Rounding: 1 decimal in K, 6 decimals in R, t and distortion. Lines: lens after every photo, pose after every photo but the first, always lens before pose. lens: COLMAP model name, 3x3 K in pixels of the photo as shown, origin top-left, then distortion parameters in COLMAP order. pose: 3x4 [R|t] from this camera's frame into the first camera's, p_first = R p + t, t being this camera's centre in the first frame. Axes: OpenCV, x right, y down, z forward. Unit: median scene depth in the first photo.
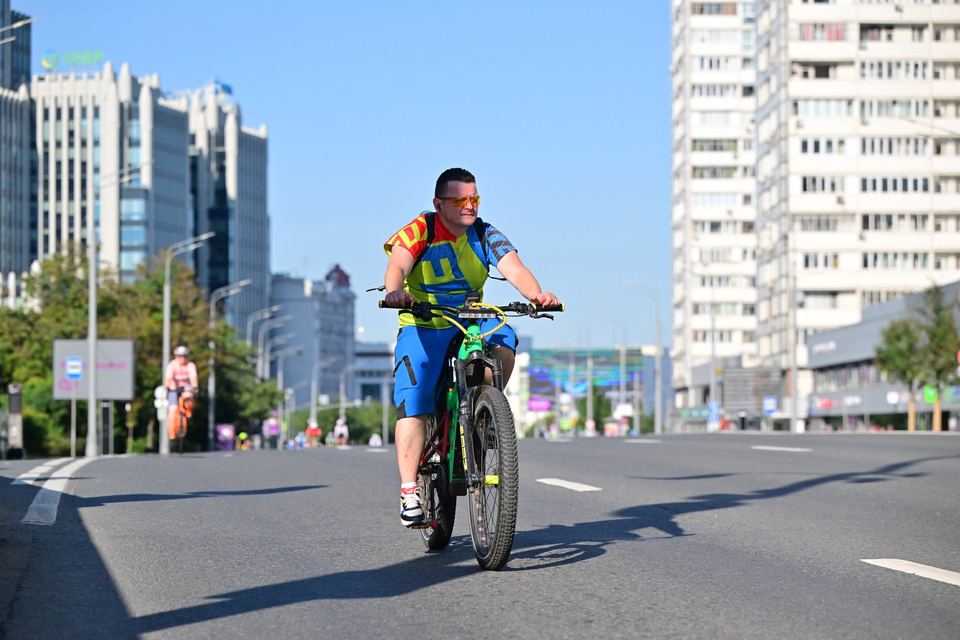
lens RADIAL K [[4659.3, 0, 480.4], [0, 4659.3, 320.4], [0, 0, 1]] dist [0.319884, -5.952437]
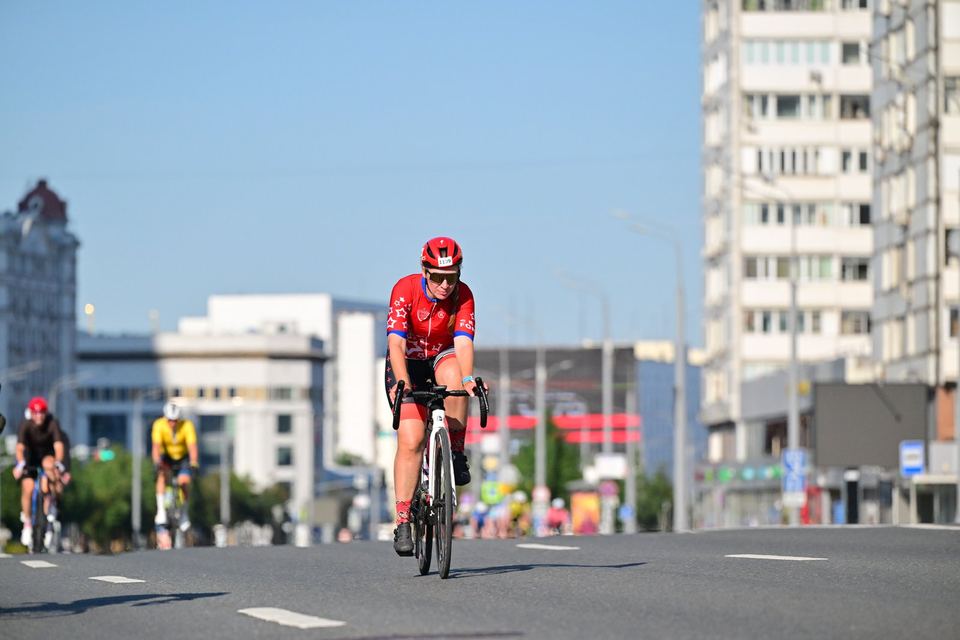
lens RADIAL K [[7063.3, 0, 481.1], [0, 7063.3, 320.8], [0, 0, 1]] dist [-0.148224, -7.057235]
pose [[0.999755, 0.002886, 0.021968, -0.000034], [-0.002863, 0.999995, -0.001058, 0.004348], [-0.021971, 0.000995, 0.999758, 0.241104]]
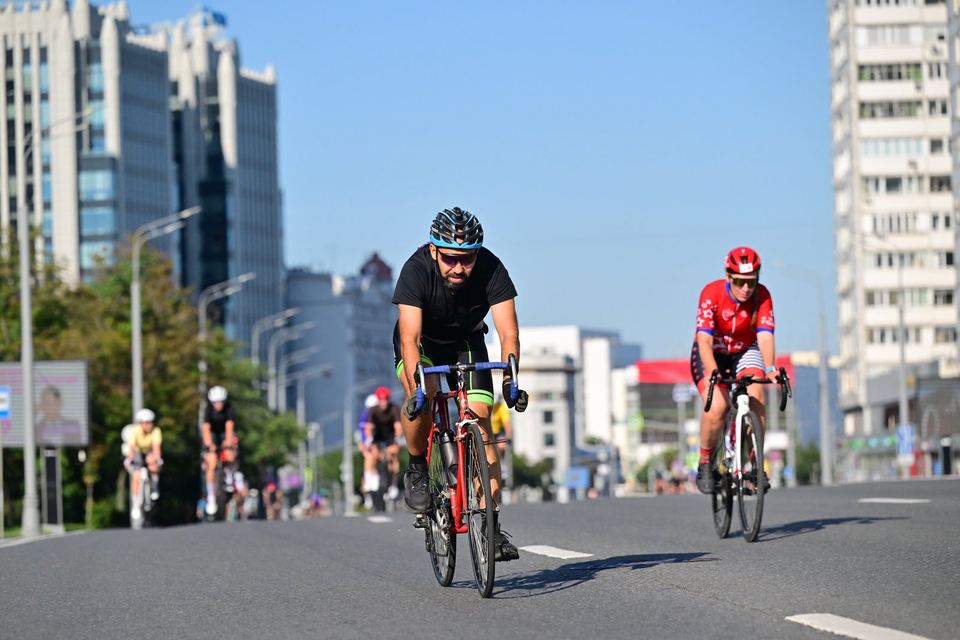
lens RADIAL K [[5320.6, 0, 479.4], [0, 5320.6, 446.5], [0, 0, 1]] dist [0.291040, -11.542955]
pose [[0.999543, -0.026948, -0.013681, -0.004051], [0.027219, 0.999429, 0.020042, 0.002407], [0.013133, -0.020405, 0.999706, 0.177192]]
